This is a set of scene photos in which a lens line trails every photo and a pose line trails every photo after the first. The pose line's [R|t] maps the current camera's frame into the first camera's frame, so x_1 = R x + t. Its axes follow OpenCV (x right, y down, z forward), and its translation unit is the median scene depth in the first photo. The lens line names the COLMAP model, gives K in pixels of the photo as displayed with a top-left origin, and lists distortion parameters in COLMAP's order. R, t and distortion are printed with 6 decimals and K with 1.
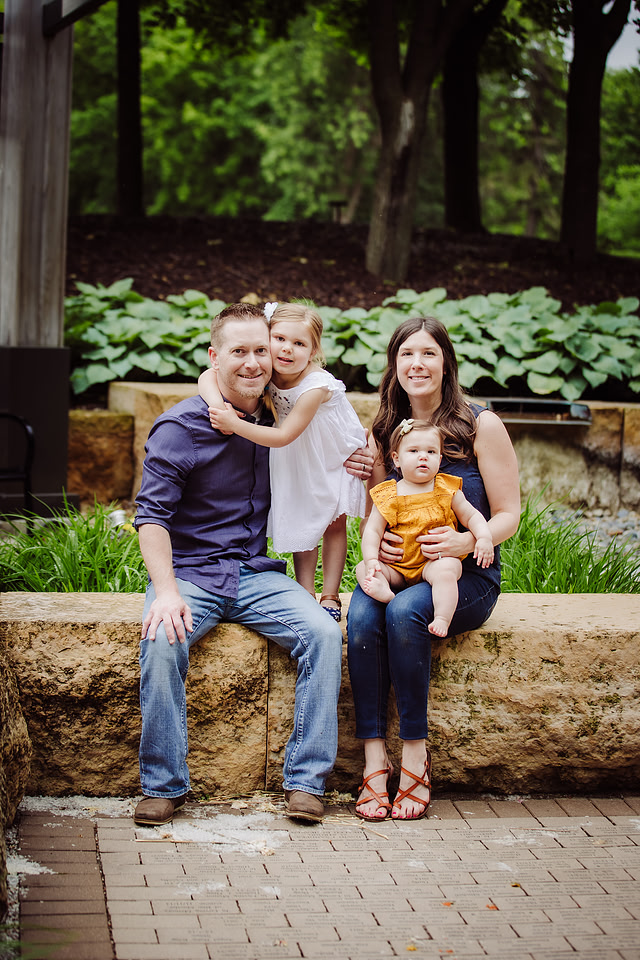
lens RADIAL K [[2058.9, 0, 319.9], [0, 2058.9, 432.2], [0, 0, 1]] dist [-0.294122, 1.042283]
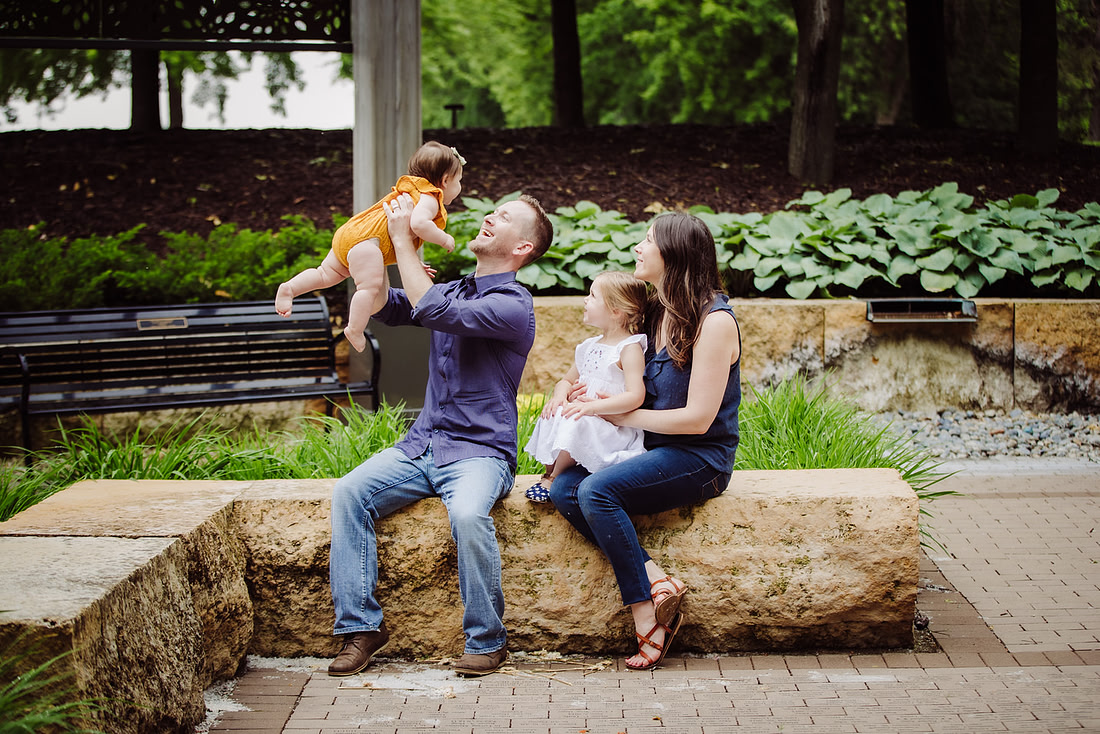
lens RADIAL K [[2359.1, 0, 550.0], [0, 2359.1, 367.0], [0, 0, 1]] dist [-0.294122, 1.042283]
pose [[0.986105, -0.035010, -0.162393, 0.108973], [0.034578, 0.999387, -0.005488, 0.016309], [0.162485, -0.000203, 0.986711, -0.113348]]
